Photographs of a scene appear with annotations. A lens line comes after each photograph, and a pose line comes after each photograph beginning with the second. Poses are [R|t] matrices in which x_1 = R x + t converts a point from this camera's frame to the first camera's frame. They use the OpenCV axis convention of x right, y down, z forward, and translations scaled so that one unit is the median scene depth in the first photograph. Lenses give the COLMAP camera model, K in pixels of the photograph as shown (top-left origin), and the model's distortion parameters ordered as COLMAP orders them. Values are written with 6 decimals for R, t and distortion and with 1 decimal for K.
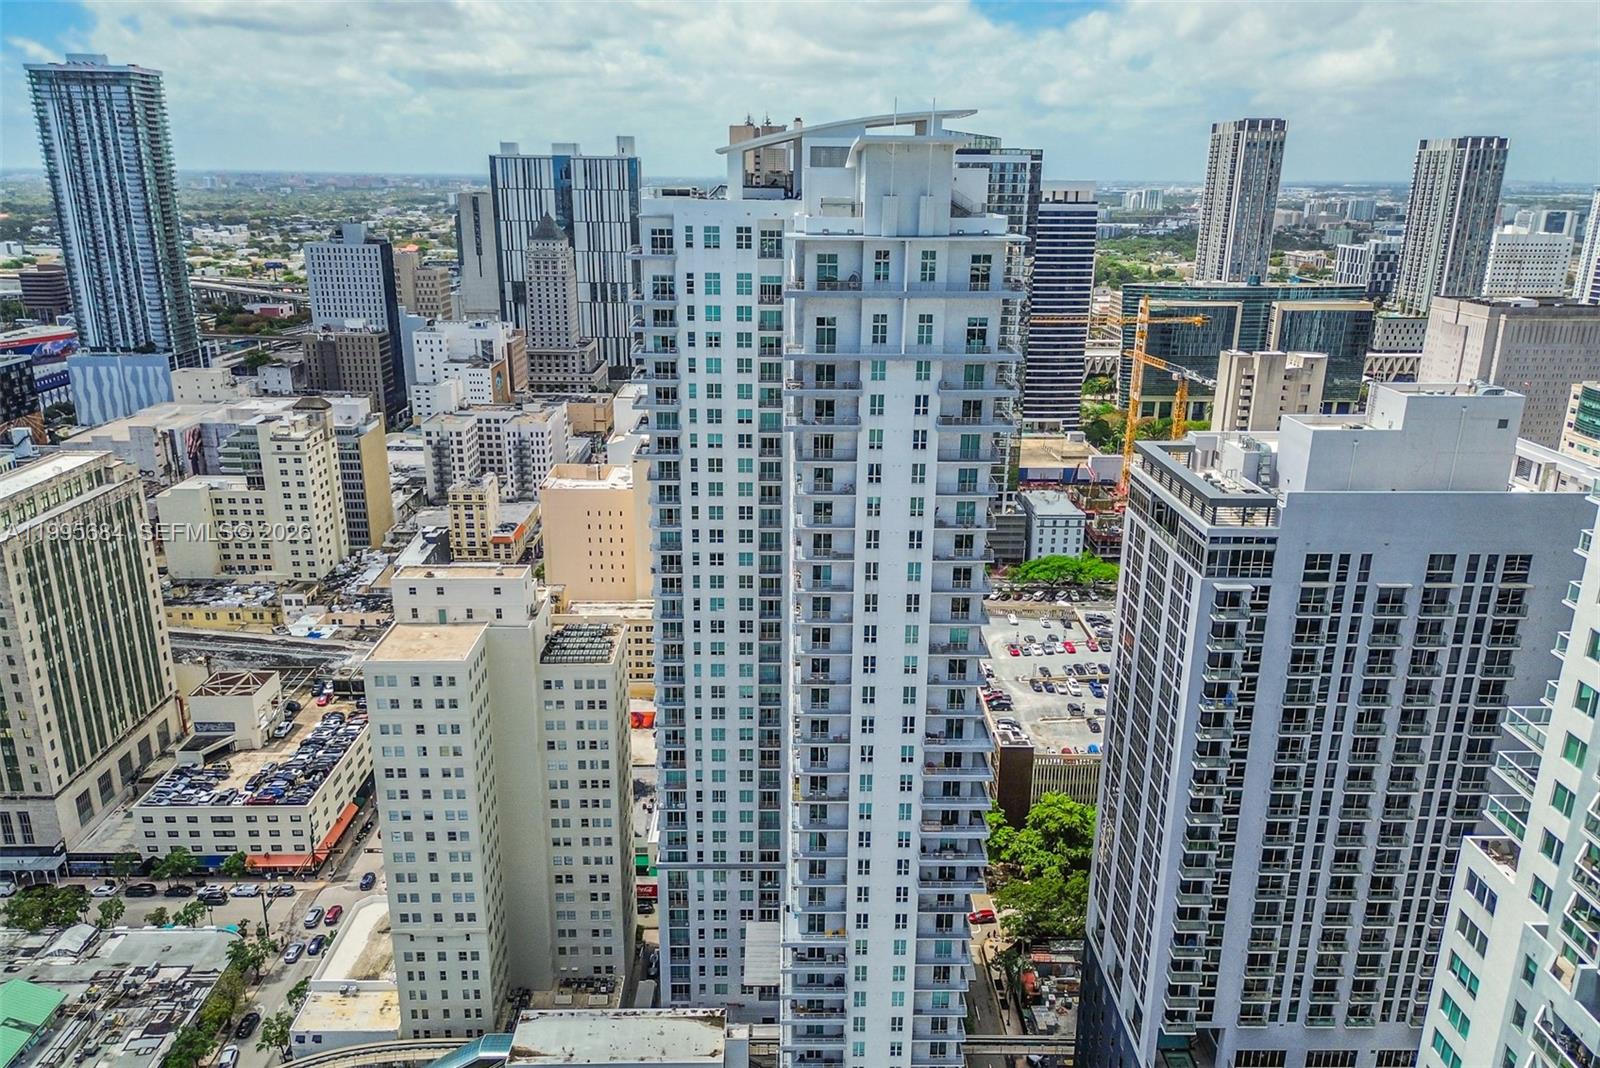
lens RADIAL K [[1144.6, 0, 794.0], [0, 1144.6, 534.5], [0, 0, 1]] dist [0.072691, -0.077088]
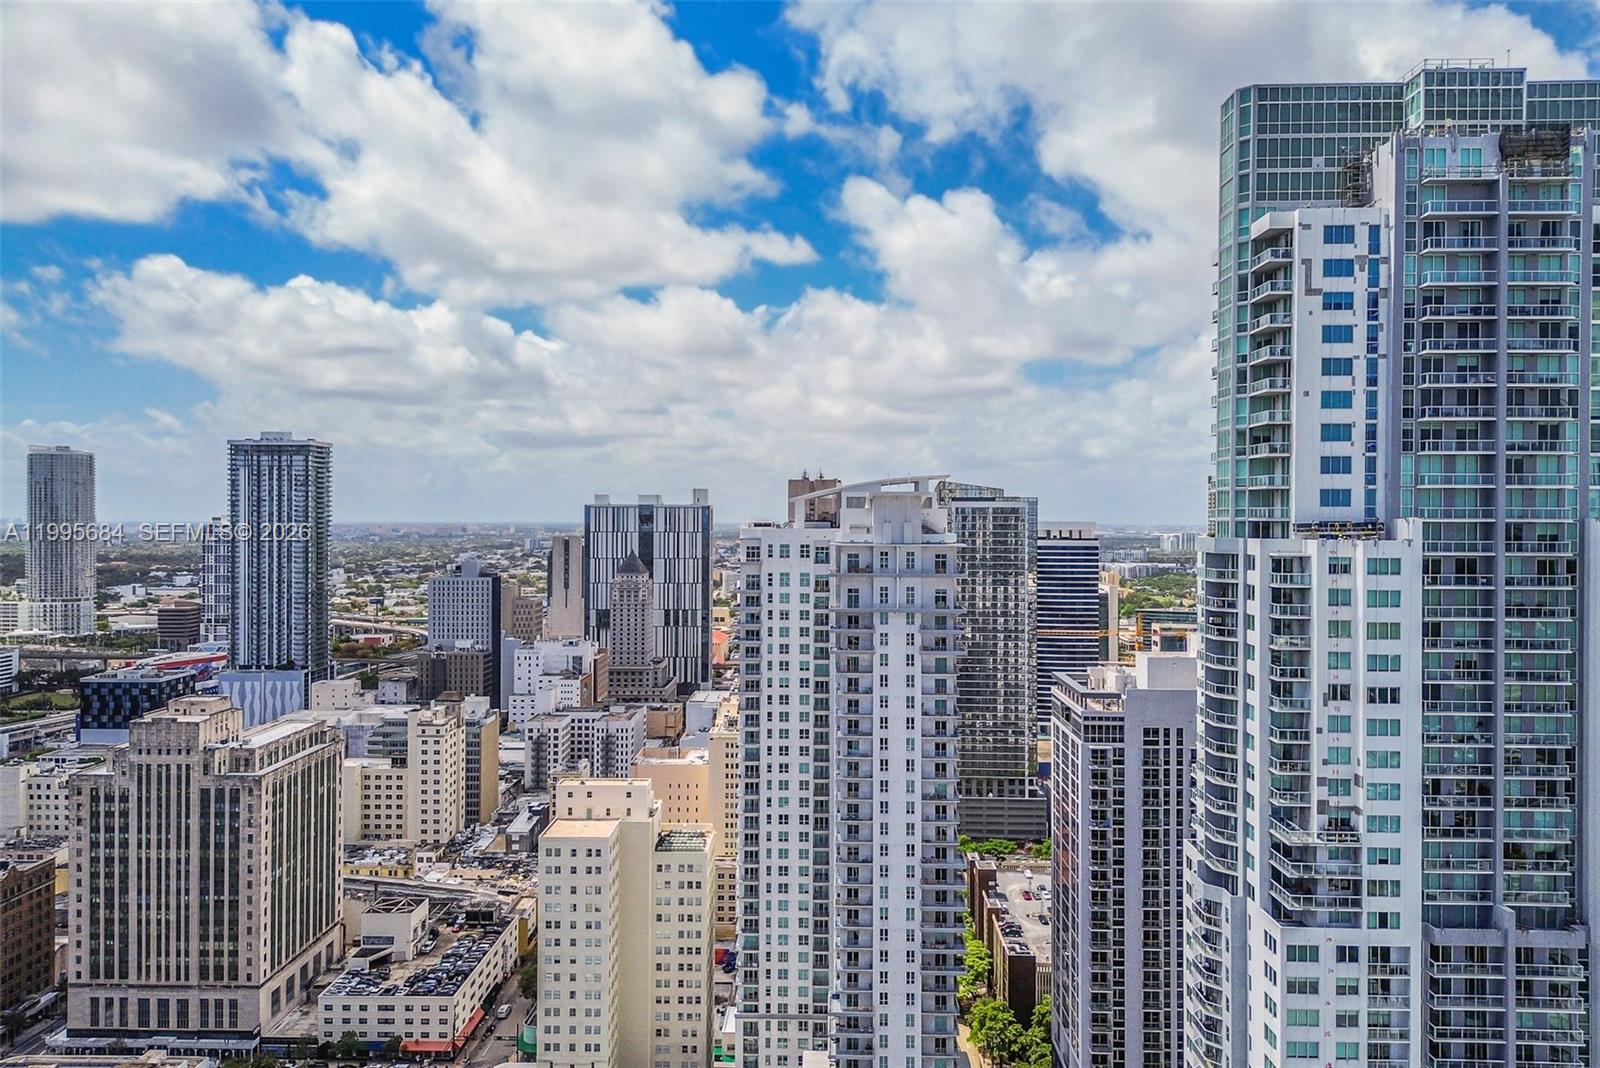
lens RADIAL K [[1144.6, 0, 794.0], [0, 1144.6, 534.5], [0, 0, 1]] dist [0.072691, -0.077088]
pose [[0.998966, -0.004914, -0.045195, 0.008193], [-0.008237, 0.958118, -0.286254, 0.109990], [0.044709, 0.286331, 0.957087, -0.330565]]
